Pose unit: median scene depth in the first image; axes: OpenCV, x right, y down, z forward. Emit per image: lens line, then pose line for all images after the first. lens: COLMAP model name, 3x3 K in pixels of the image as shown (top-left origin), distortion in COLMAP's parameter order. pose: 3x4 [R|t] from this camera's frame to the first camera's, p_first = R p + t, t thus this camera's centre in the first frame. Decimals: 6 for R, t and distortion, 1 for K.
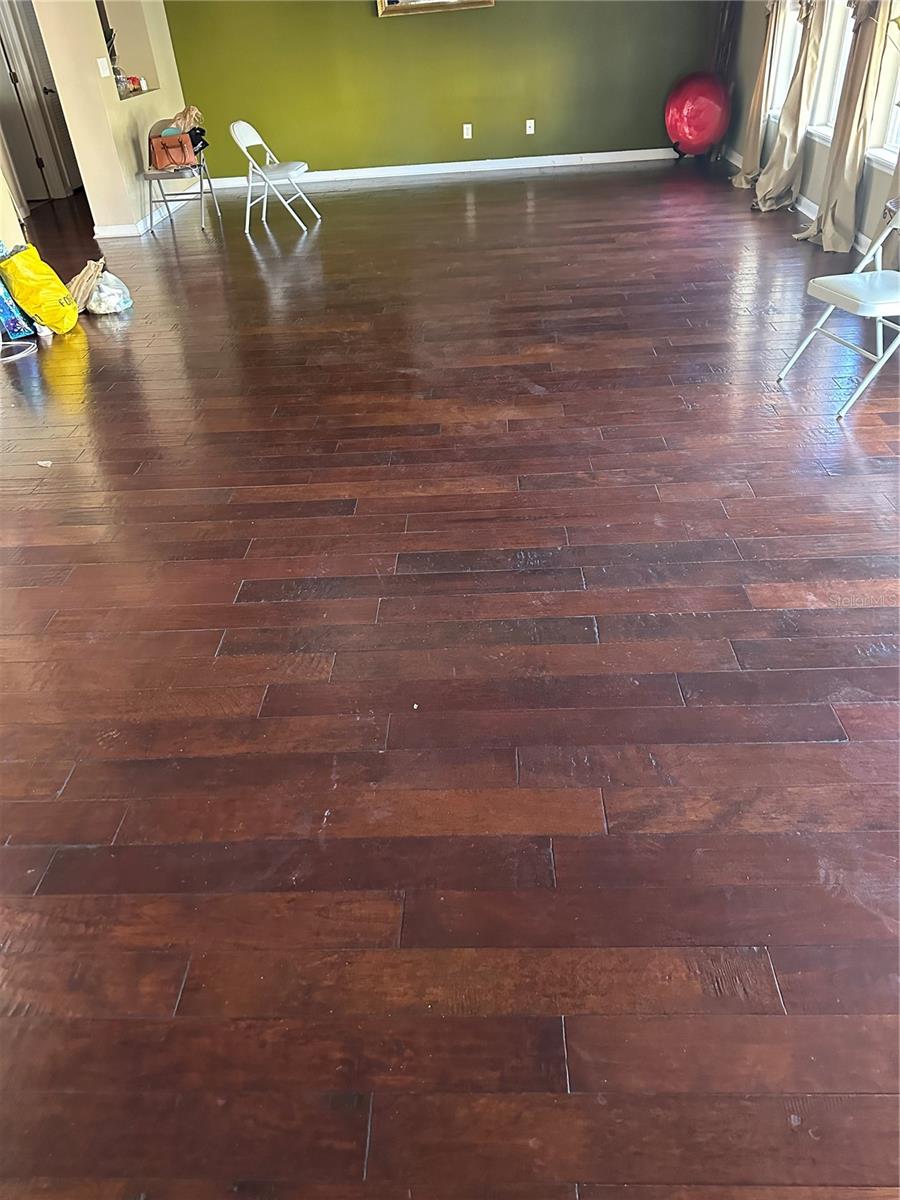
lens RADIAL K [[842.0, 0, 453.4], [0, 842.0, 597.8], [0, 0, 1]] dist [0.002427, -0.002360]
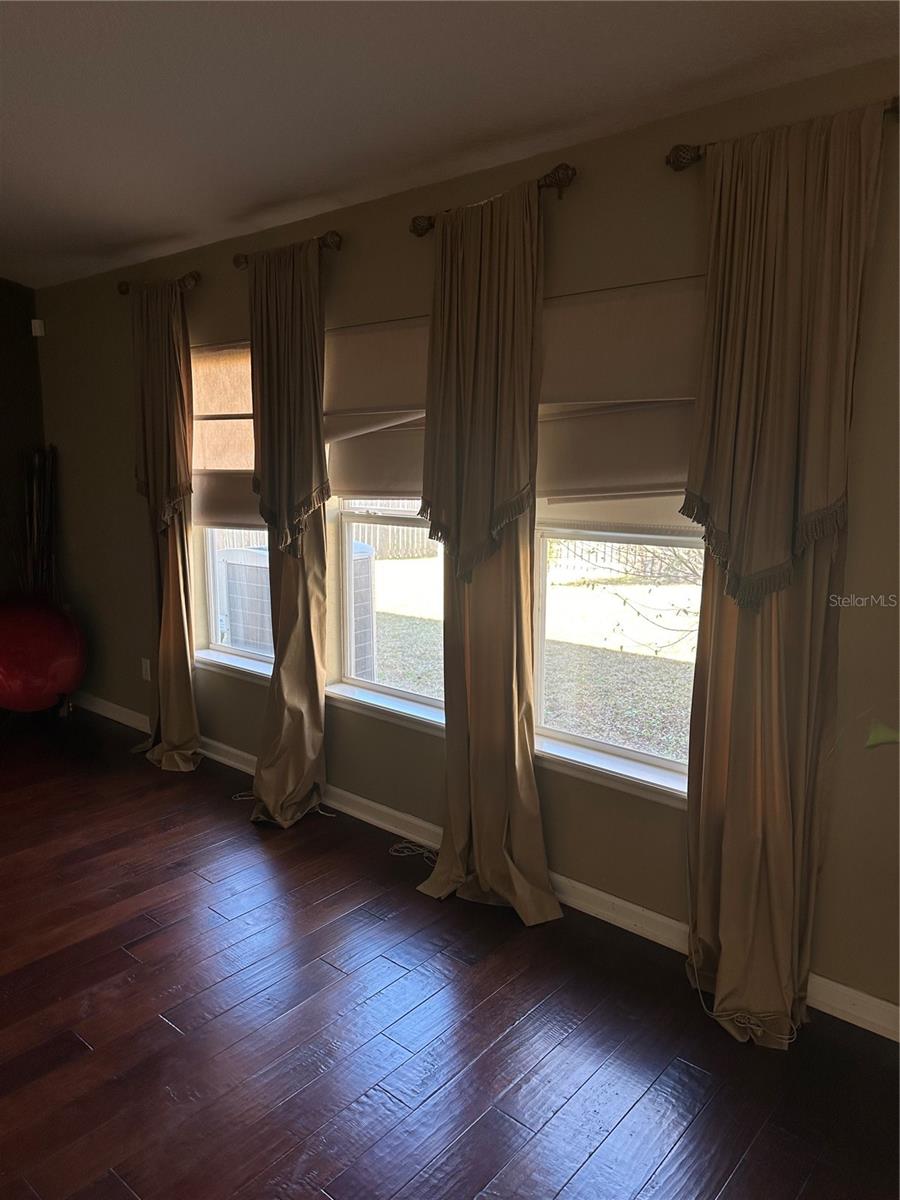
lens RADIAL K [[842.0, 0, 453.4], [0, 842.0, 597.8], [0, 0, 1]] dist [0.002427, -0.002360]
pose [[0.627486, -0.074388, 0.775067, 0.009500], [0.424382, 0.867250, -0.260340, -0.306858], [-0.652811, 0.492284, 0.575756, 0.406631]]
